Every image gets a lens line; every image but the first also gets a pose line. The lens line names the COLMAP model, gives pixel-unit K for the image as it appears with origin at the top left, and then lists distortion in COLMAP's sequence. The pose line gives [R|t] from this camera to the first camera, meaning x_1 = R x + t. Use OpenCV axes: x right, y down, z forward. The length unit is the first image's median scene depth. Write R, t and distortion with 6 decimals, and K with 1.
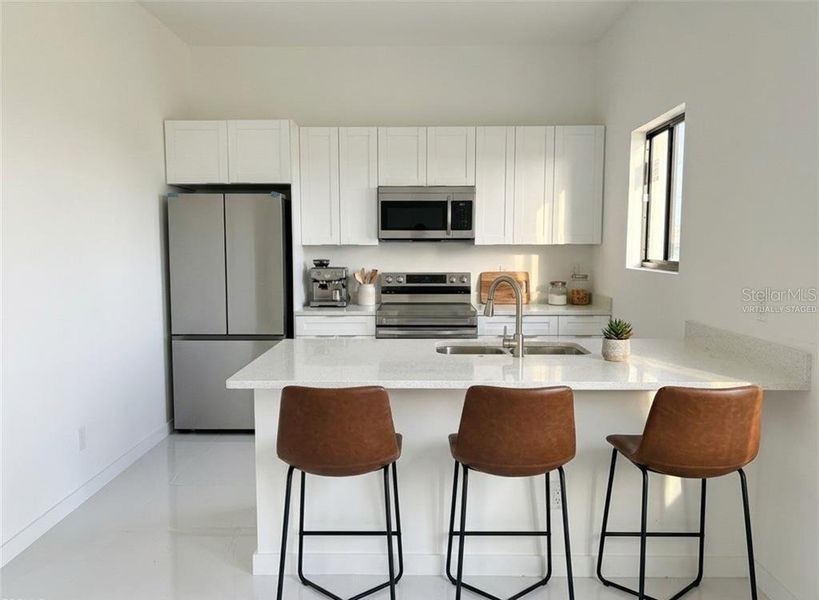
lens RADIAL K [[661.5, 0, 408.0], [0, 661.5, 301.4], [0, 0, 1]] dist [0.052805, 0.000518]
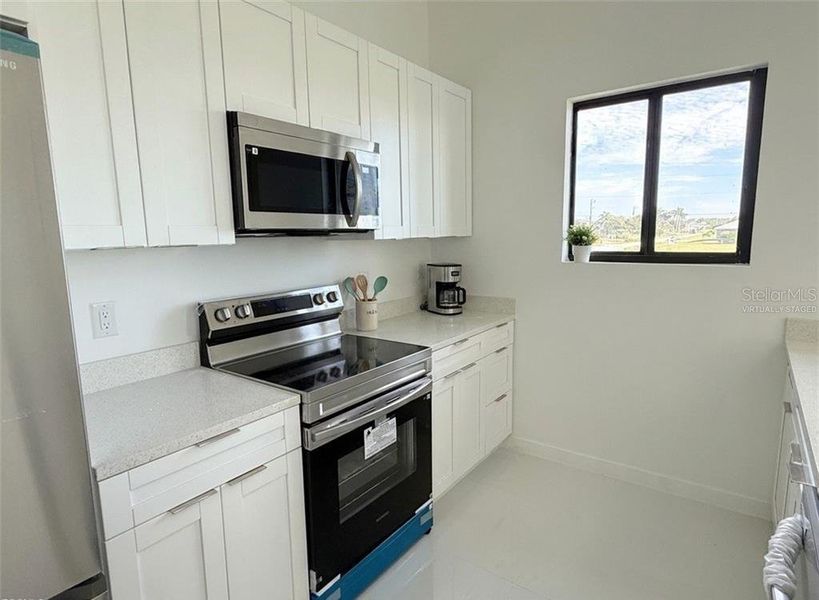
lens RADIAL K [[463.0, 0, 410.7], [0, 463.0, 302.4], [0, 0, 1]] dist [-0.019645, 0.002013]
pose [[0.593671, -0.125725, 0.794826, -0.232446], [0.096904, 0.991701, 0.084487, -0.061952], [-0.798852, 0.026864, 0.600927, 0.727074]]
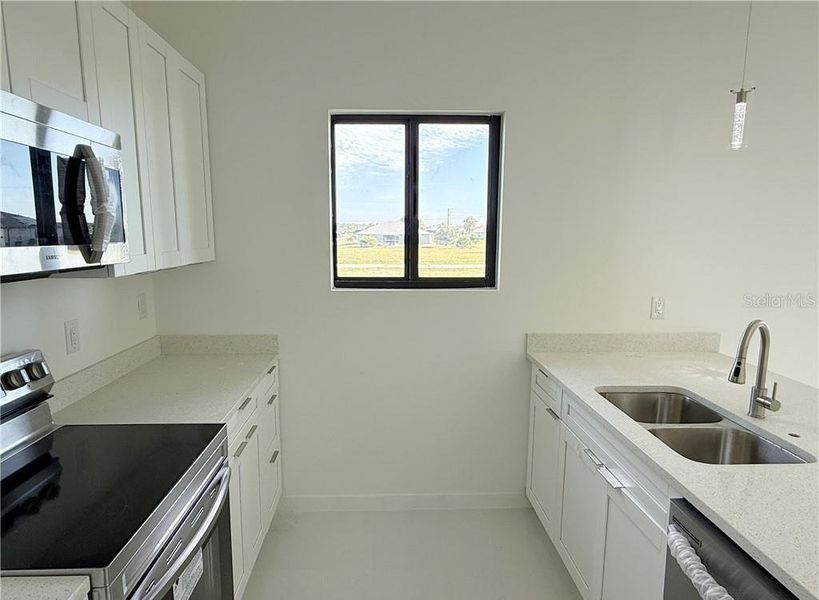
lens RADIAL K [[498.9, 0, 407.8], [0, 498.9, 304.6], [0, 0, 1]] dist [-0.014364, 0.001034]
pose [[-0.044731, -0.140209, 0.989111, -0.216060], [0.093243, 0.985194, 0.143871, -0.098029], [-0.994638, 0.098663, -0.030995, 0.843366]]
